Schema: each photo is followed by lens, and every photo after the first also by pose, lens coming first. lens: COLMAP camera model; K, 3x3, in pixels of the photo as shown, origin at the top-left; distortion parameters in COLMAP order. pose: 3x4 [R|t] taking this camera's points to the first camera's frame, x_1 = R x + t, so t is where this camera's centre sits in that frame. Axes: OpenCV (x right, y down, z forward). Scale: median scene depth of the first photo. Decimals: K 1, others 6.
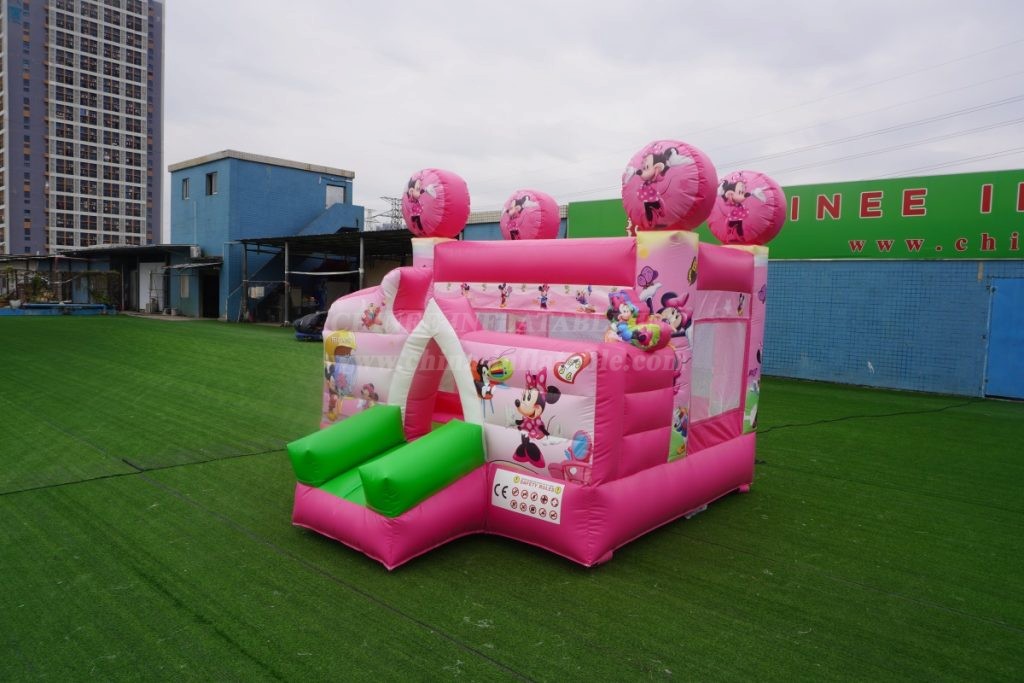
lens RADIAL K [[681.4, 0, 511.0], [0, 681.4, 342.9], [0, 0, 1]] dist [-0.024600, 0.000767]
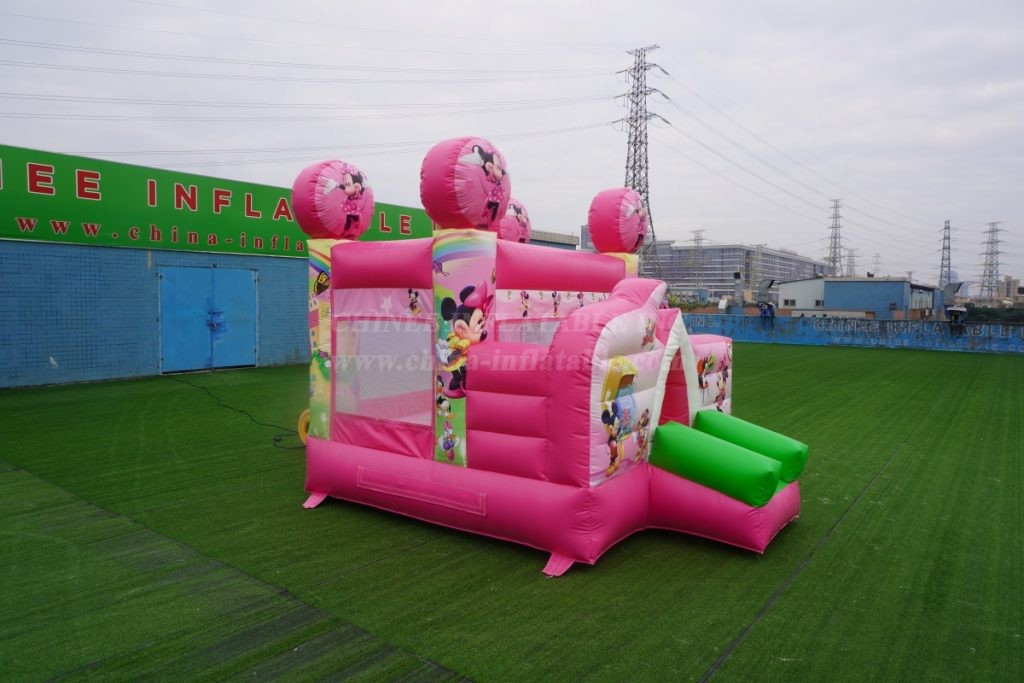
lens RADIAL K [[681.4, 0, 511.0], [0, 681.4, 342.9], [0, 0, 1]] dist [-0.024600, 0.000767]
pose [[-0.081473, -0.097386, 0.991906, -1.171233], [0.055395, 0.993234, 0.102067, -0.139392], [-0.995135, 0.063262, -0.075527, 1.360956]]
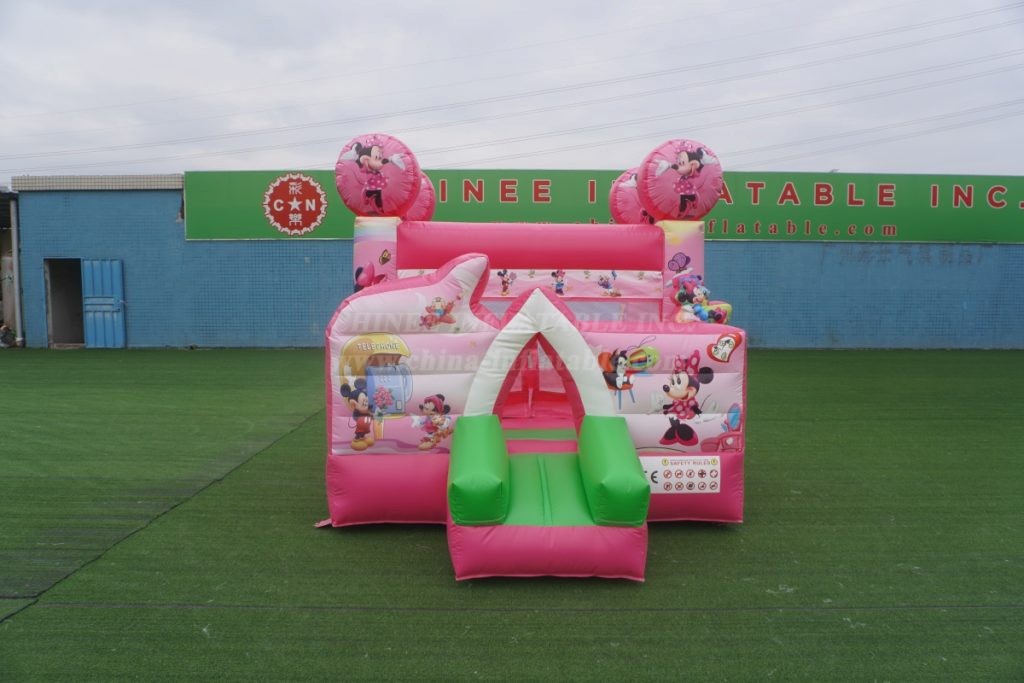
lens RADIAL K [[687.4, 0, 511.7], [0, 687.4, 338.9], [0, 0, 1]] dist [-0.034256, -0.000871]
pose [[0.746073, -0.089122, 0.659873, -0.754955], [0.068713, 0.996016, 0.056833, -0.054285], [-0.662309, 0.002940, 0.749225, 0.342966]]
